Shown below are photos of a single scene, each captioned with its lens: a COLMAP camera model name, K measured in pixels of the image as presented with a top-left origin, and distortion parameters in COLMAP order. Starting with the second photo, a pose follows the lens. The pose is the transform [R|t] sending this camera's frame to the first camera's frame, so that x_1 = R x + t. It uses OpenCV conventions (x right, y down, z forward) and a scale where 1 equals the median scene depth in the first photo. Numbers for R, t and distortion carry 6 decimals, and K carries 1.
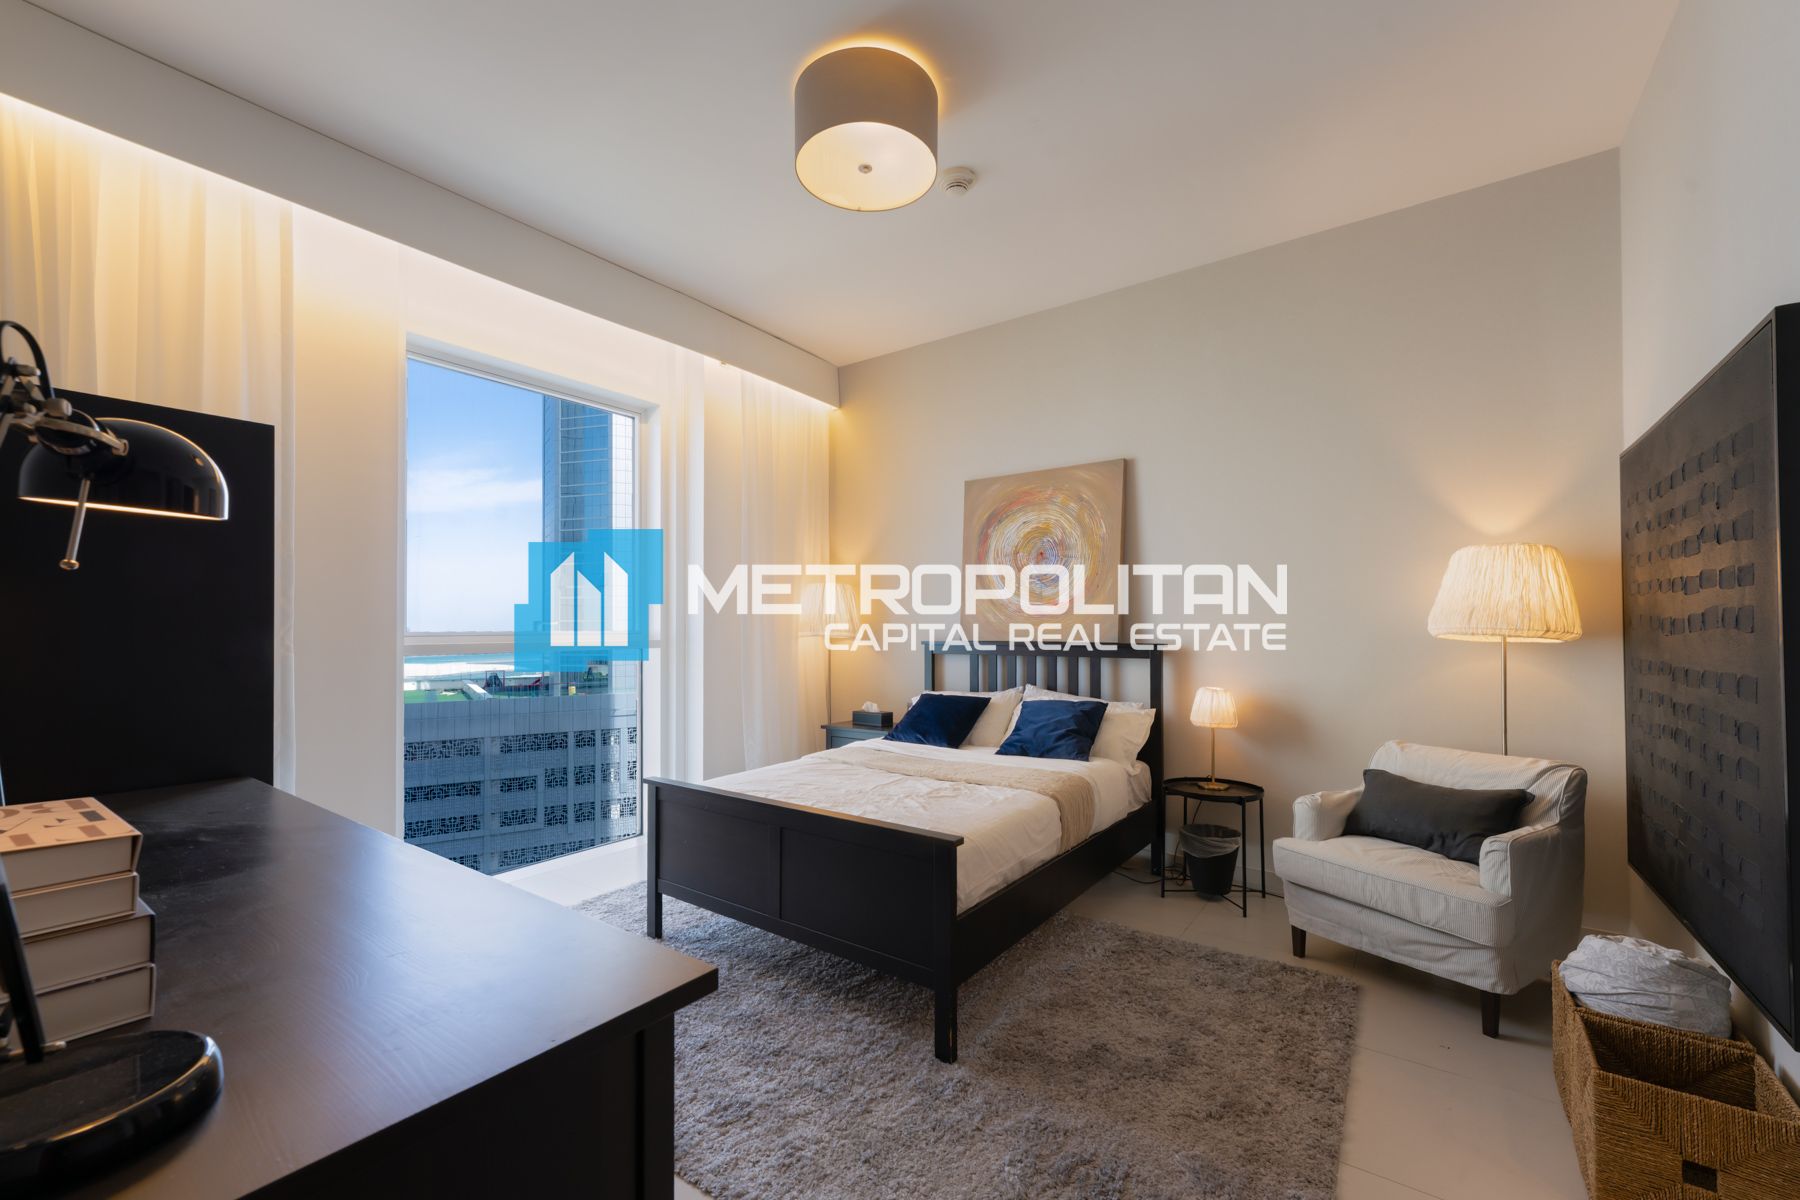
lens RADIAL K [[743.5, 0, 903.9], [0, 743.5, 626.8], [0, 0, 1]] dist [0.000126, -0.000057]
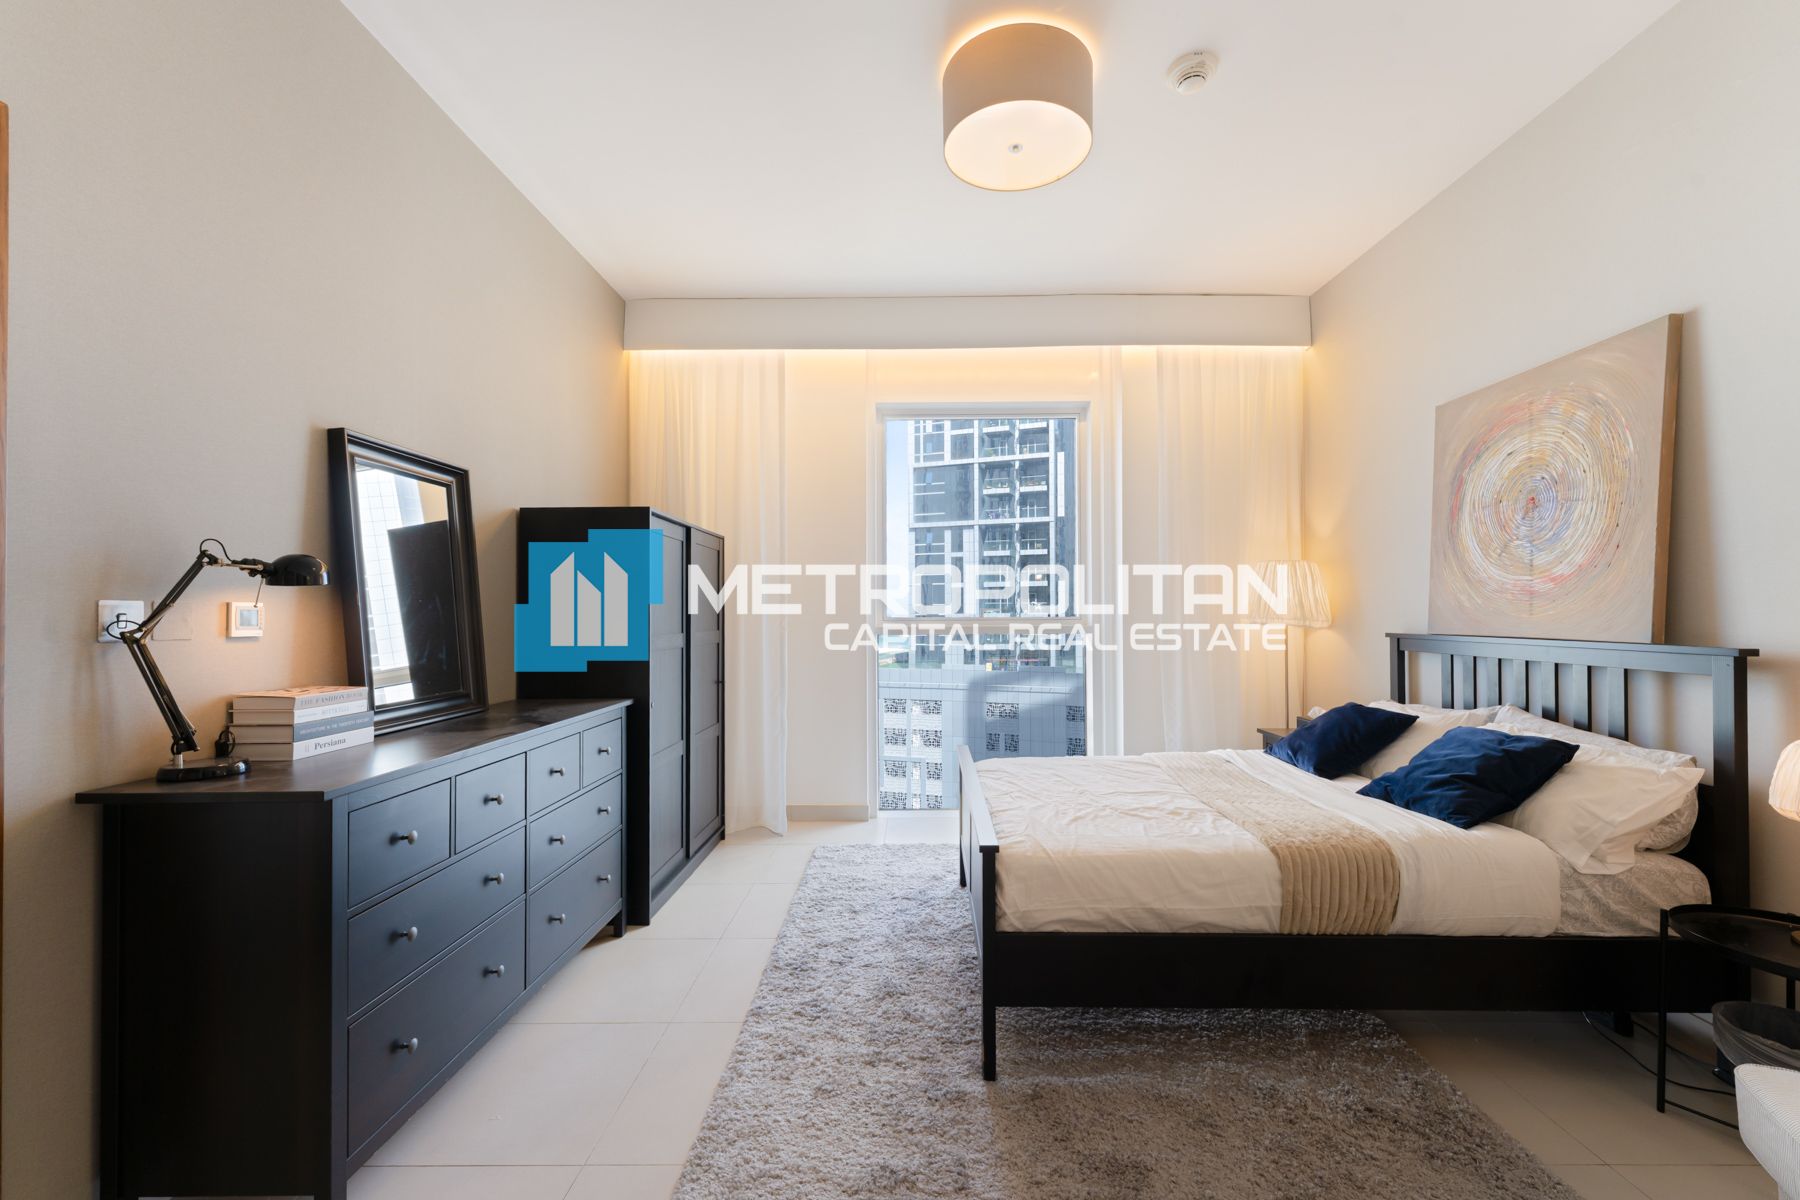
lens RADIAL K [[747.7, 0, 901.4], [0, 747.7, 613.2], [0, 0, 1]] dist [-0.000422, 0.000018]
pose [[0.564895, -0.002901, -0.825157, 0.454583], [0.005862, 0.999983, 0.000497, -0.004995], [0.825142, -0.005117, 0.564903, 0.215931]]
